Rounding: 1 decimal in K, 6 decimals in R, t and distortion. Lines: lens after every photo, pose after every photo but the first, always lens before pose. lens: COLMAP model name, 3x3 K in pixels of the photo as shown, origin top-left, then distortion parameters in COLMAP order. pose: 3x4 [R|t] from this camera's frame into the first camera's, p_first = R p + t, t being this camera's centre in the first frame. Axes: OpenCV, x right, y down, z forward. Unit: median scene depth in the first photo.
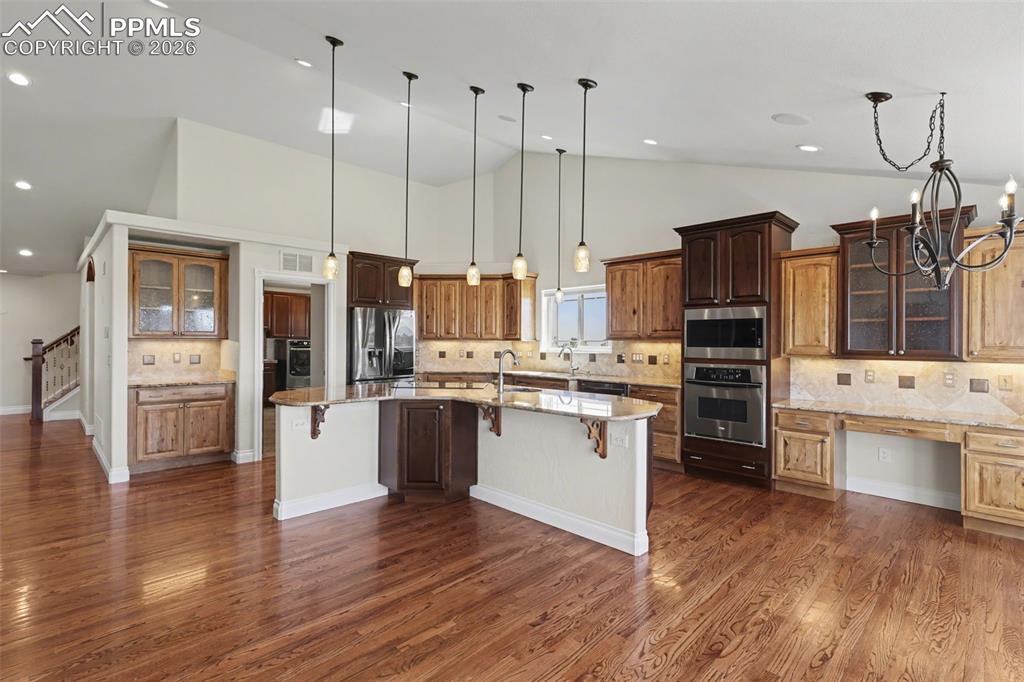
lens RADIAL K [[484.5, 0, 512.0], [0, 484.5, 341.0], [0, 0, 1]] dist [0.001914, 0.000443]
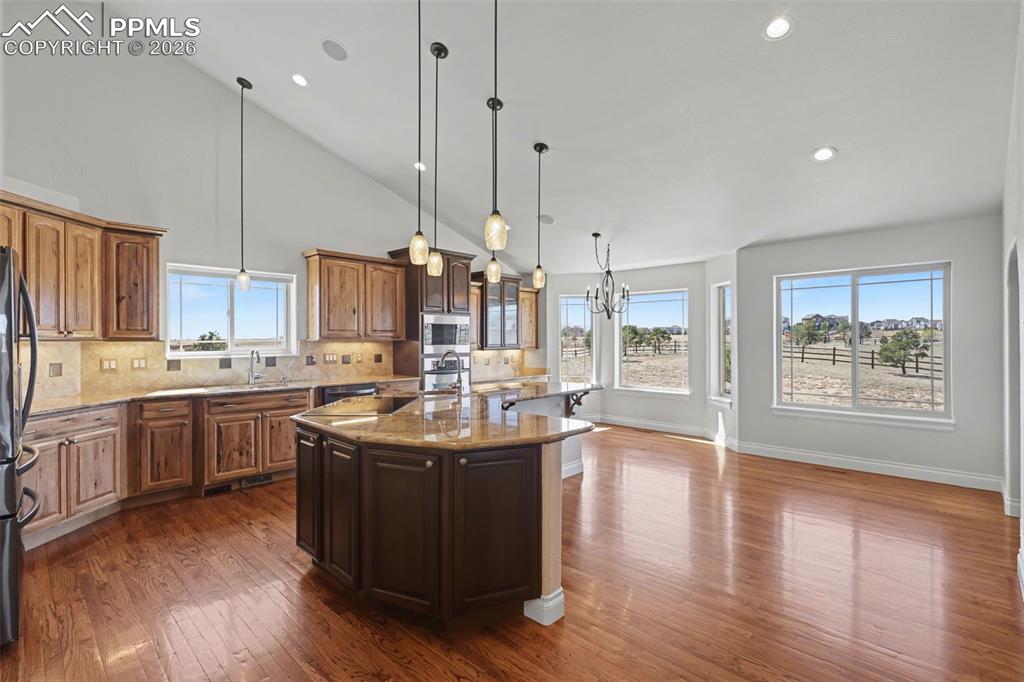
lens RADIAL K [[484.5, 0, 512.0], [0, 484.5, 341.0], [0, 0, 1]] dist [0.001914, 0.000443]
pose [[-0.020595, -0.007830, 0.999757, -0.724621], [0.001343, 0.999968, 0.007860, -0.006597], [-0.999787, 0.001505, -0.020584, 0.680288]]
